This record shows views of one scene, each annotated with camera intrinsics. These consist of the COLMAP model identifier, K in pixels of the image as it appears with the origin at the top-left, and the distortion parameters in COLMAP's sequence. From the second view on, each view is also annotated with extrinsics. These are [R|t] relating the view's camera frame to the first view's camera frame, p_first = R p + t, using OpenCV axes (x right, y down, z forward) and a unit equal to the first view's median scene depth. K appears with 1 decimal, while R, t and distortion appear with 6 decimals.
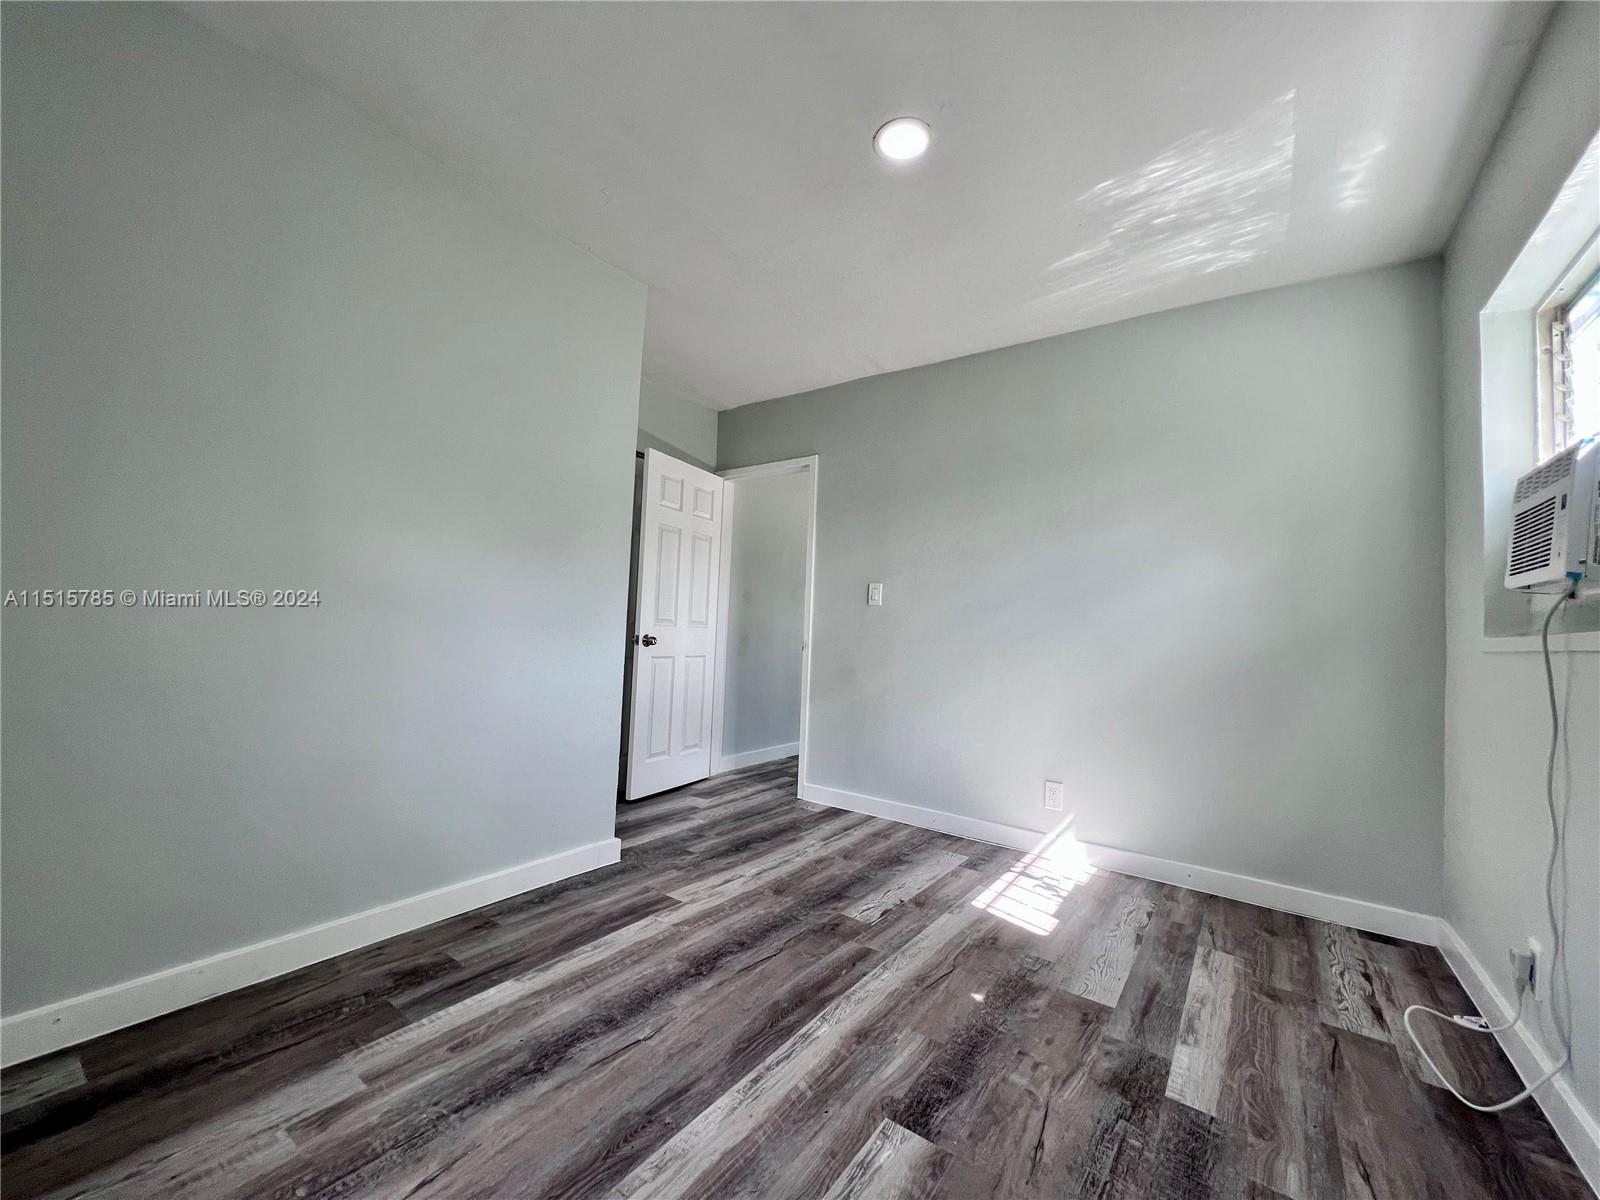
lens RADIAL K [[639.9, 0, 795.4], [0, 639.9, 601.6], [0, 0, 1]] dist [-0.001737, 0.000658]
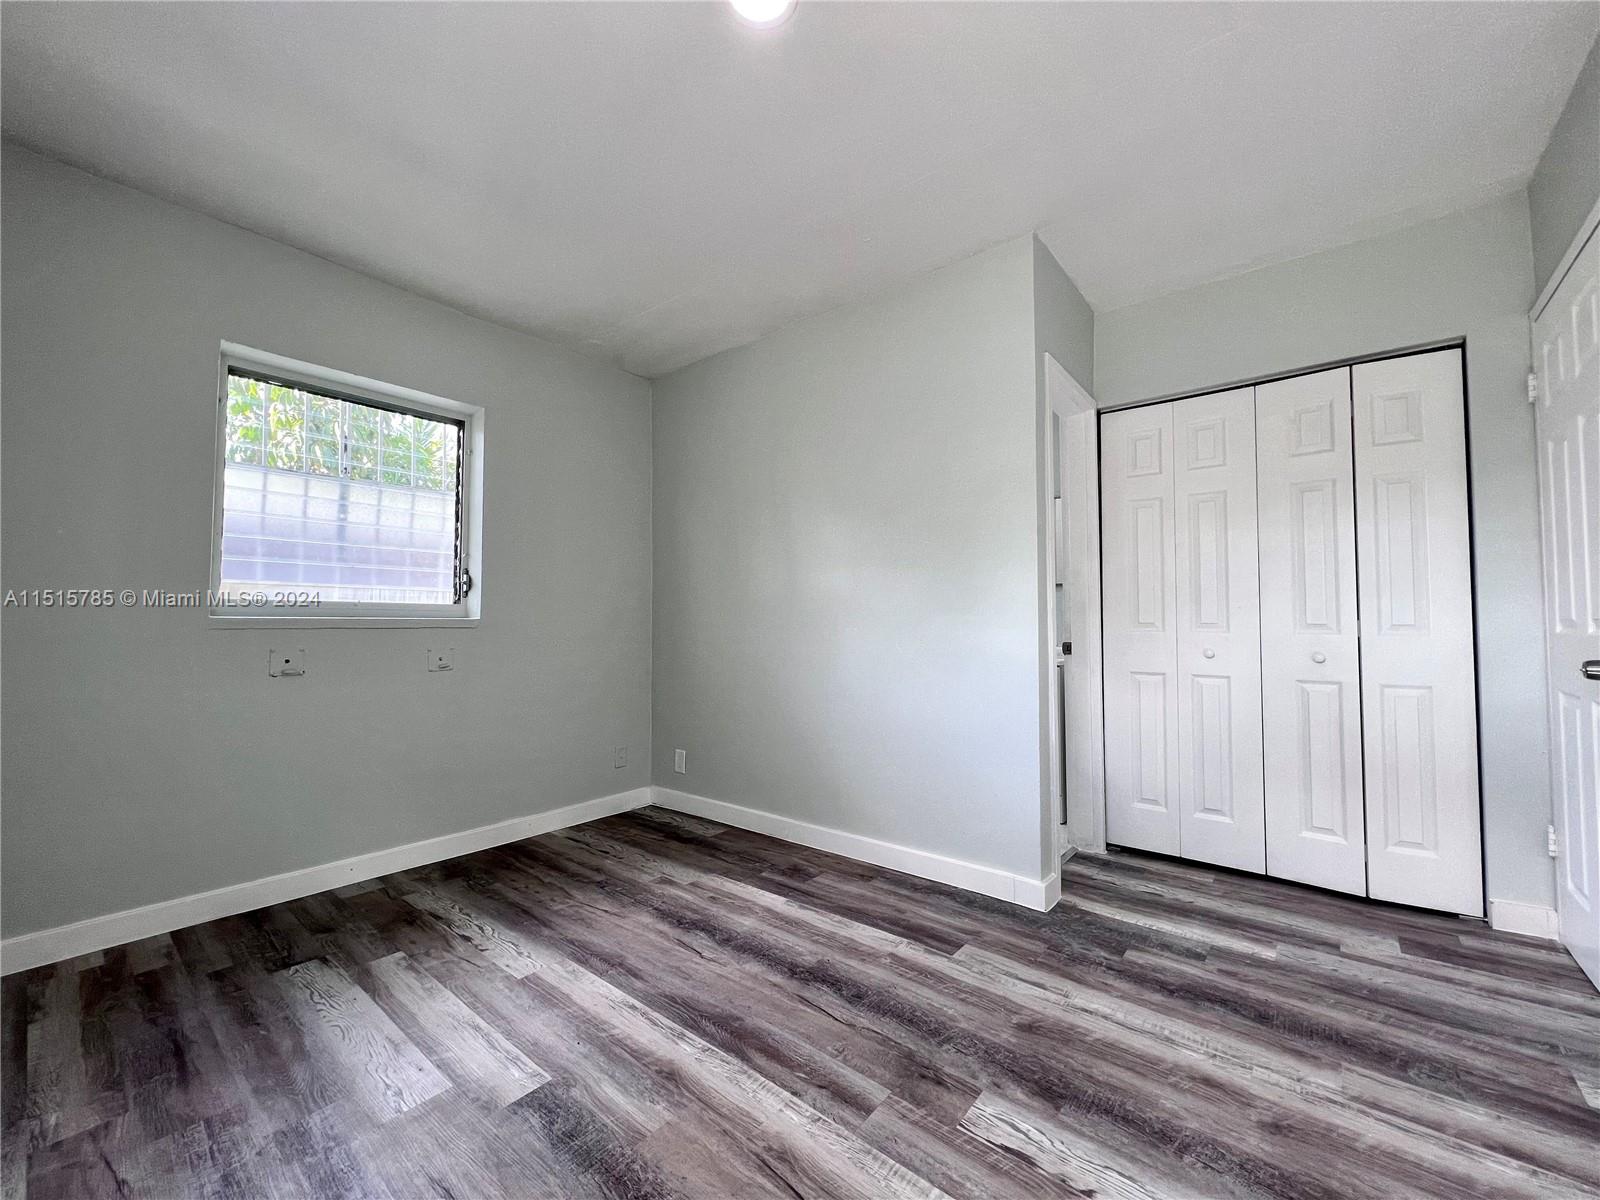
lens RADIAL K [[639.9, 0, 800.1], [0, 639.9, 597.4], [0, 0, 1]] dist [-0.001737, 0.000658]
pose [[-0.063763, -0.081790, -0.994608, 0.801911], [0.043644, 0.995454, -0.084657, 0.063302], [0.997010, -0.048806, -0.059903, 0.965888]]
